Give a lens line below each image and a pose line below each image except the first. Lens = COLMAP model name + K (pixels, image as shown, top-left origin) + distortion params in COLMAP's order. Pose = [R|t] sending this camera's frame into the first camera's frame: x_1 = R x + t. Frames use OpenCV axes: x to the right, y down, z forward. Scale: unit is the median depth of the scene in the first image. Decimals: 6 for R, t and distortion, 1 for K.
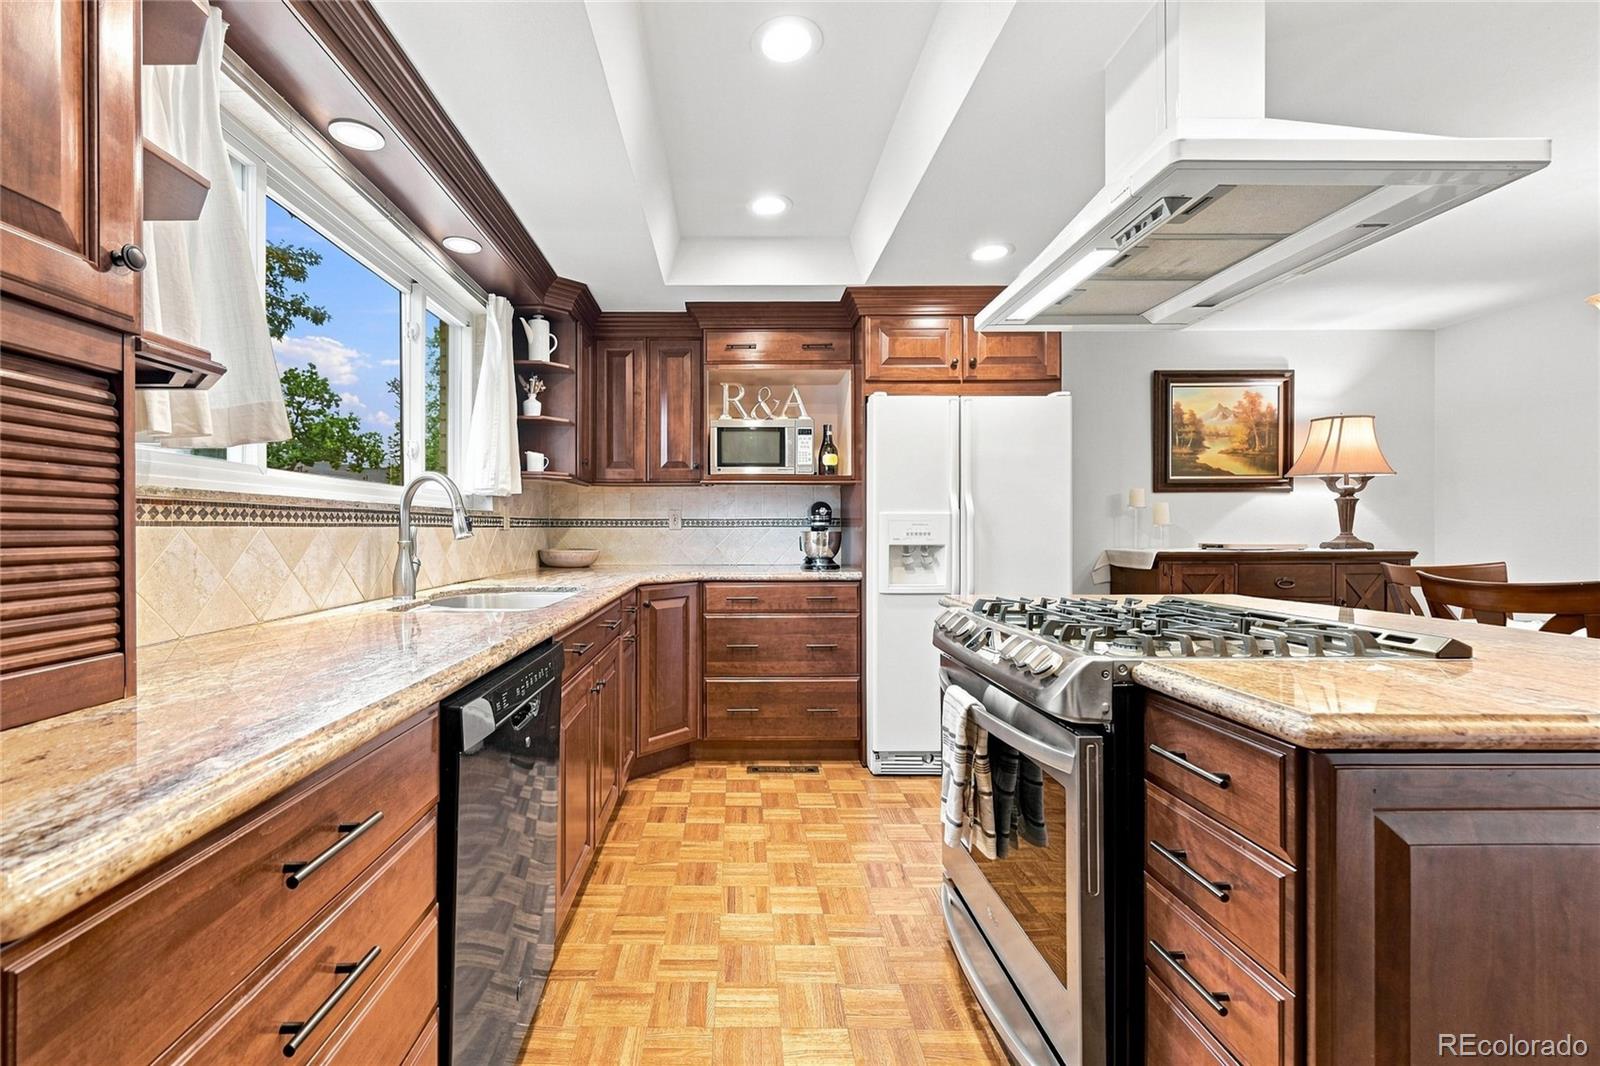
lens RADIAL K [[640.0, 0, 796.8], [0, 640.0, 529.7], [0, 0, 1]] dist [-0.002343, 0.000016]
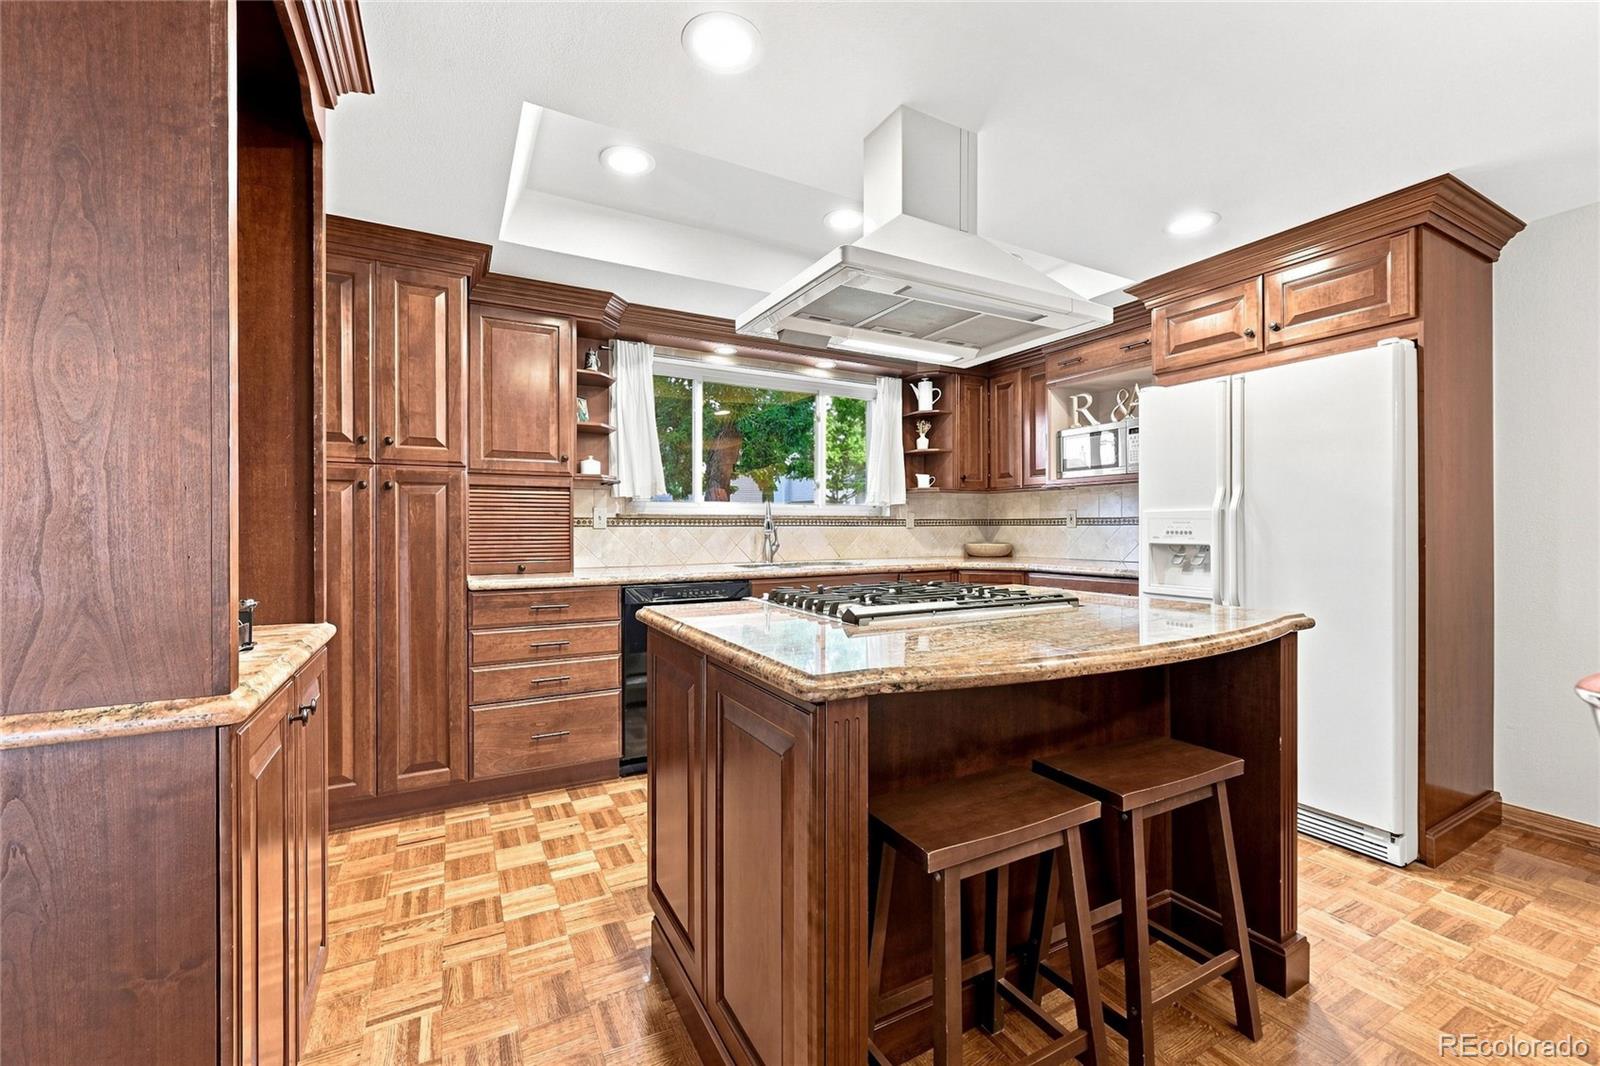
lens RADIAL K [[640.0, 0, 795.9], [0, 640.0, 530.1], [0, 0, 1]] dist [-0.002343, 0.000016]
pose [[0.472127, 0.003867, -0.881522, 0.705173], [0.000831, 0.999988, 0.004833, -0.001874], [0.881530, -0.003014, 0.472118, 0.061900]]
